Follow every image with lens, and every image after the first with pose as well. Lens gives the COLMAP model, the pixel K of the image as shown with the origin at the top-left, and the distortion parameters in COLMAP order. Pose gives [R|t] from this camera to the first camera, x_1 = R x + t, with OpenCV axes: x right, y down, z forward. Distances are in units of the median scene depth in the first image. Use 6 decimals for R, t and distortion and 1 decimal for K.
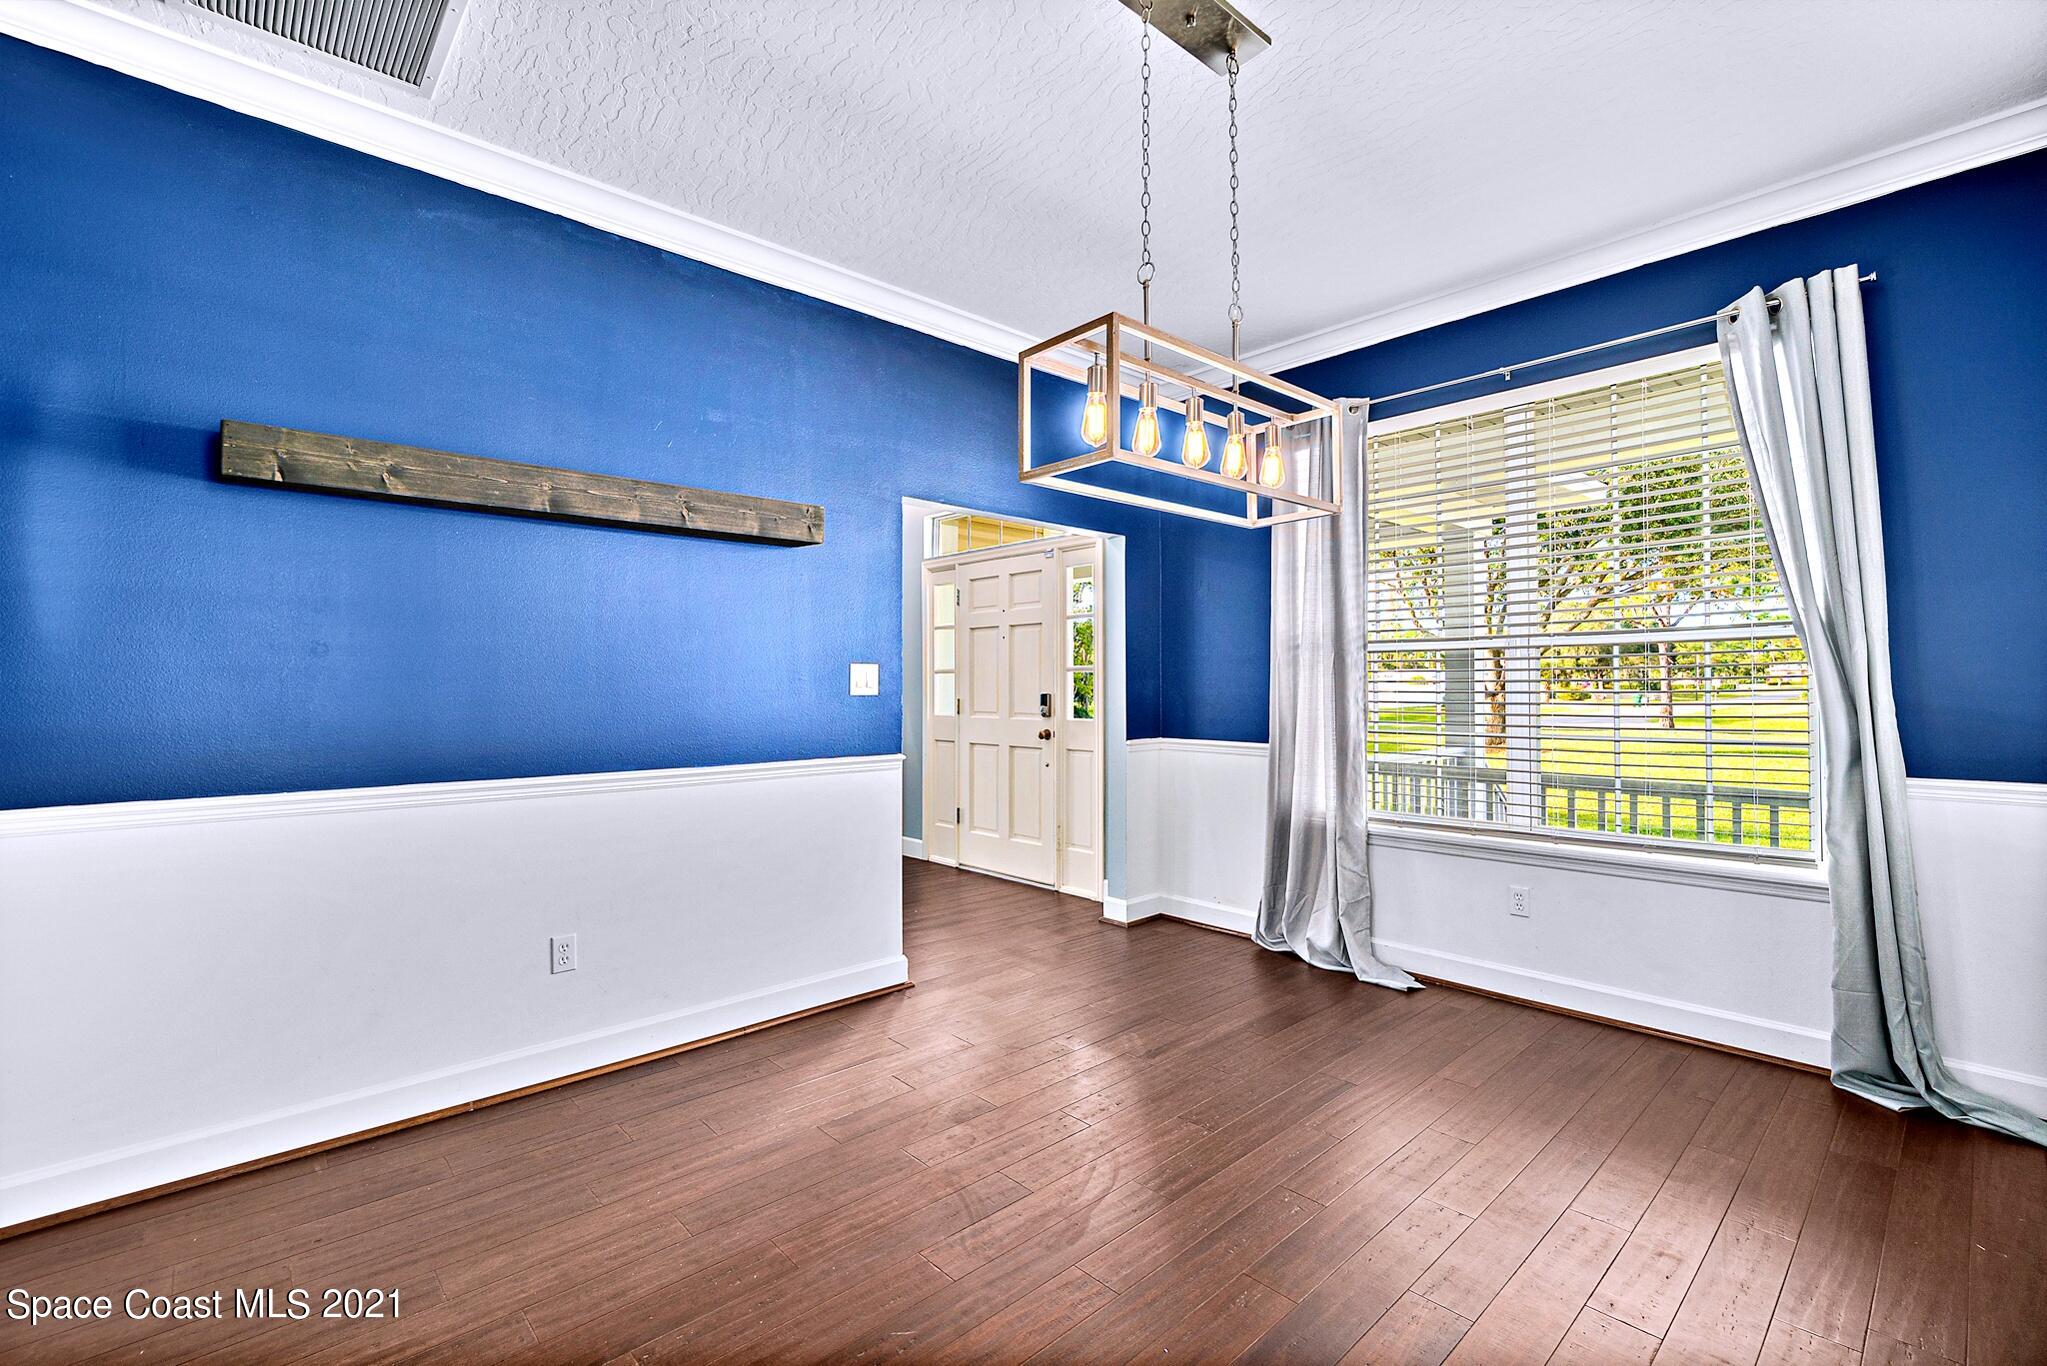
lens RADIAL K [[887.1, 0, 1020.5], [0, 887.1, 682.9], [0, 0, 1]] dist [0.002150, 0.001766]
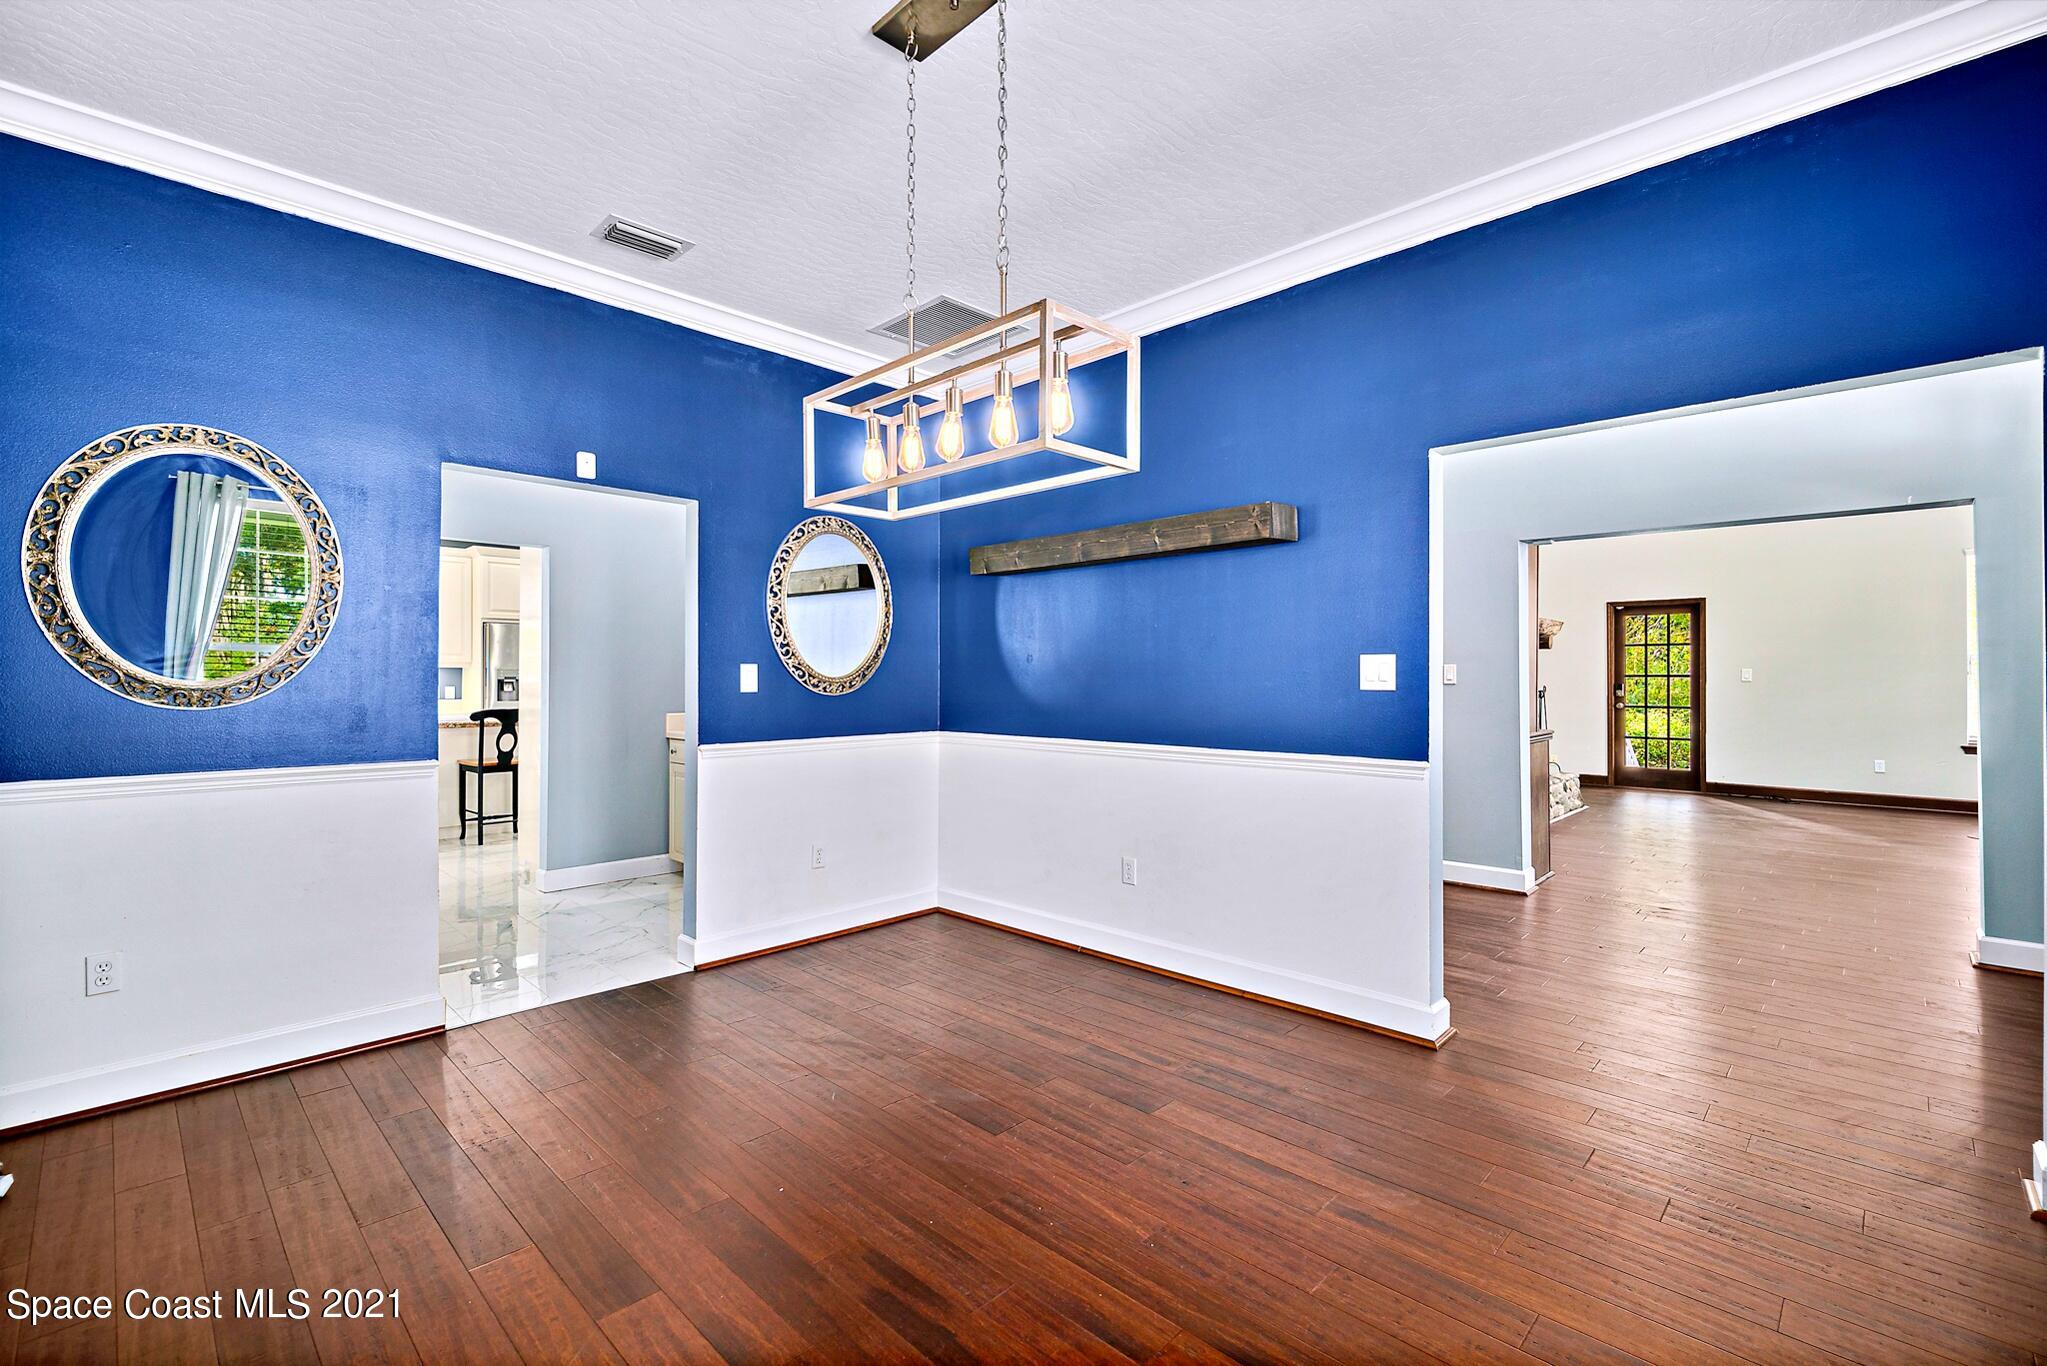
lens RADIAL K [[887.1, 0, 1021.8], [0, 887.1, 678.8], [0, 0, 1]] dist [0.002150, 0.001766]
pose [[0.071760, 0.002090, -0.997420, 0.854135], [0.004898, 0.999985, 0.002448, -0.001430], [0.997410, -0.005061, 0.071749, 0.726484]]
